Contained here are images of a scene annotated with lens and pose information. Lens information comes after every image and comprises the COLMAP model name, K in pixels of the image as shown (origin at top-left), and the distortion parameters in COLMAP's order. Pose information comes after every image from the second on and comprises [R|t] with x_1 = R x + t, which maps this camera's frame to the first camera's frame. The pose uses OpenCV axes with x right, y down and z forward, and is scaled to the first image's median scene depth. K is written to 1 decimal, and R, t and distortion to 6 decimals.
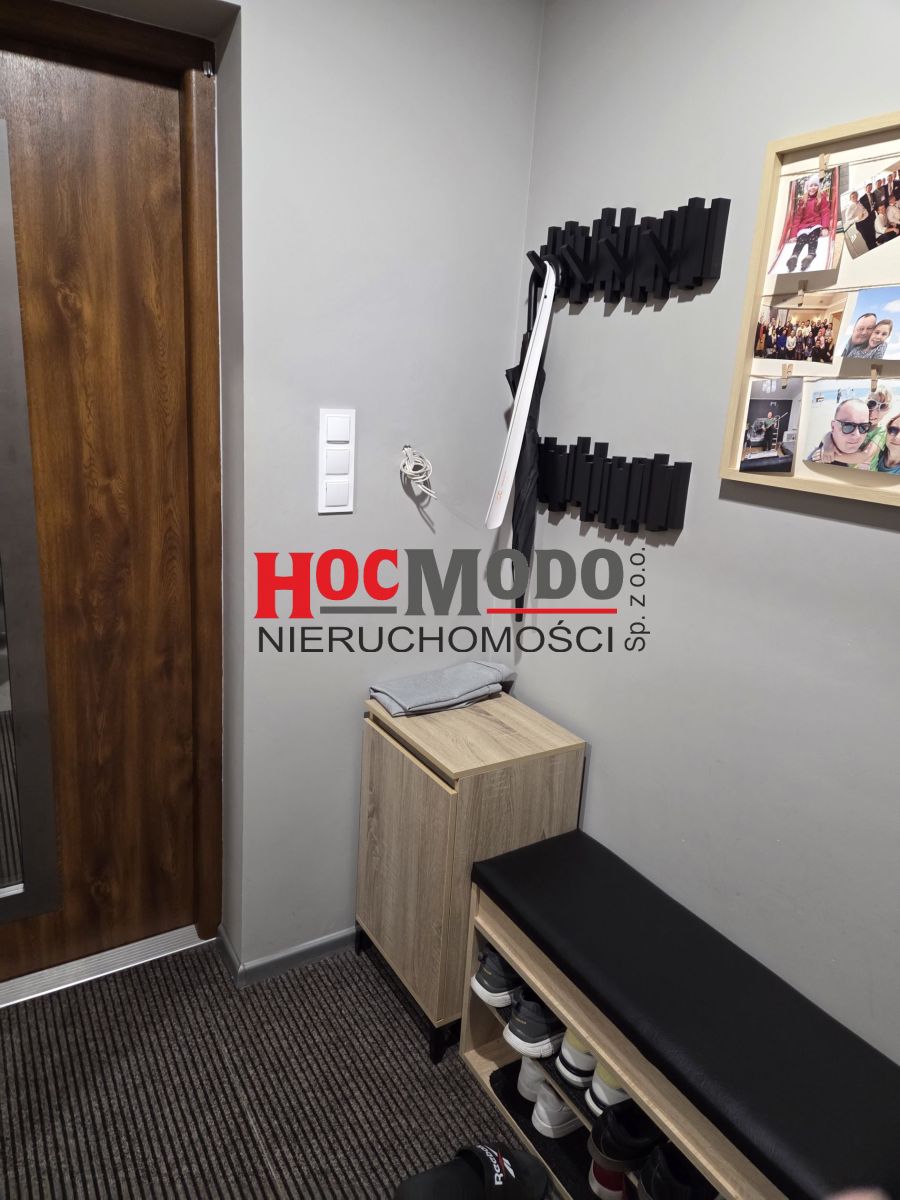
lens RADIAL K [[797.5, 0, 455.6], [0, 797.5, 568.3], [0, 0, 1]] dist [0.018514, -0.027037]
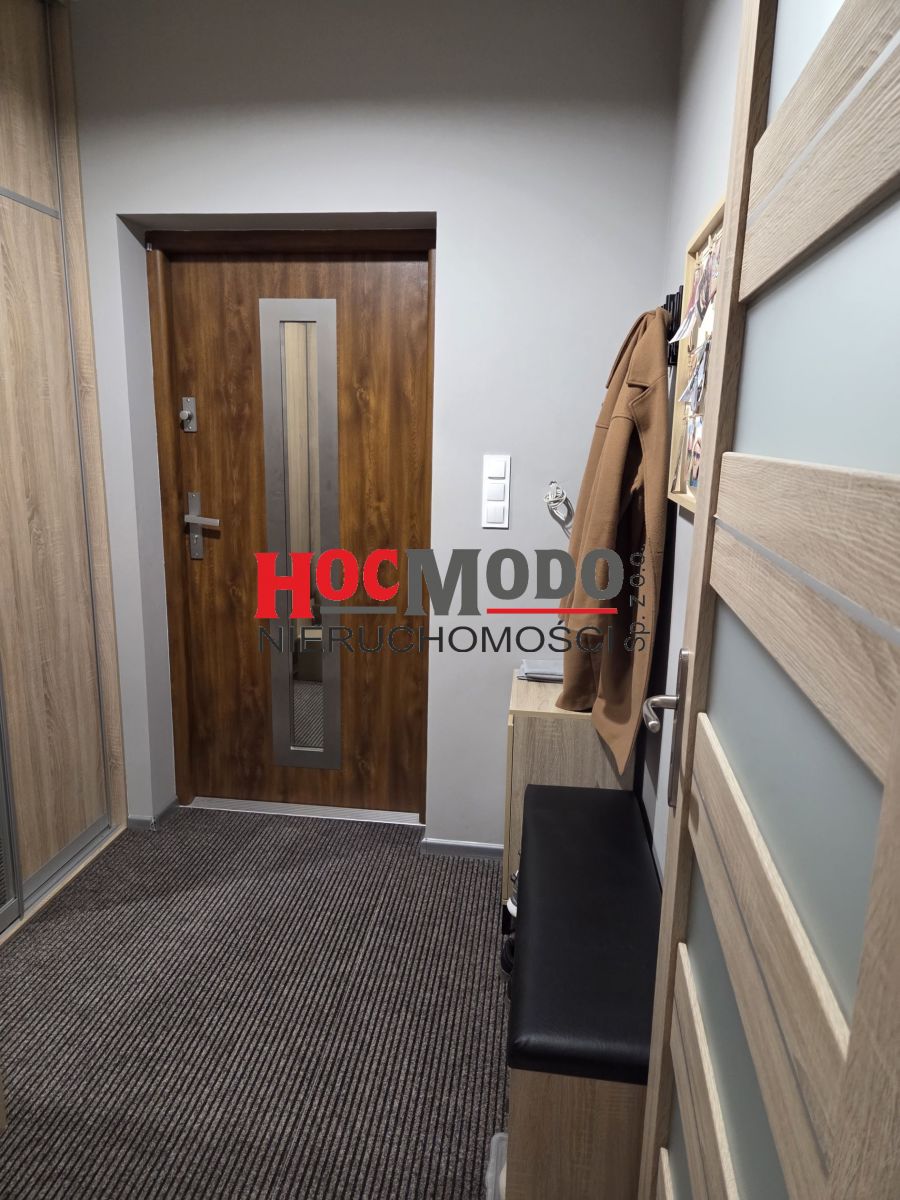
lens RADIAL K [[797.5, 0, 450.8], [0, 797.5, 600.5], [0, 0, 1]] dist [0.018514, -0.027037]
pose [[0.774899, 0.085537, -0.626271, 0.725287], [-0.122744, 0.992304, -0.016343, 0.097103], [0.620053, 0.089535, 0.779434, -0.159177]]
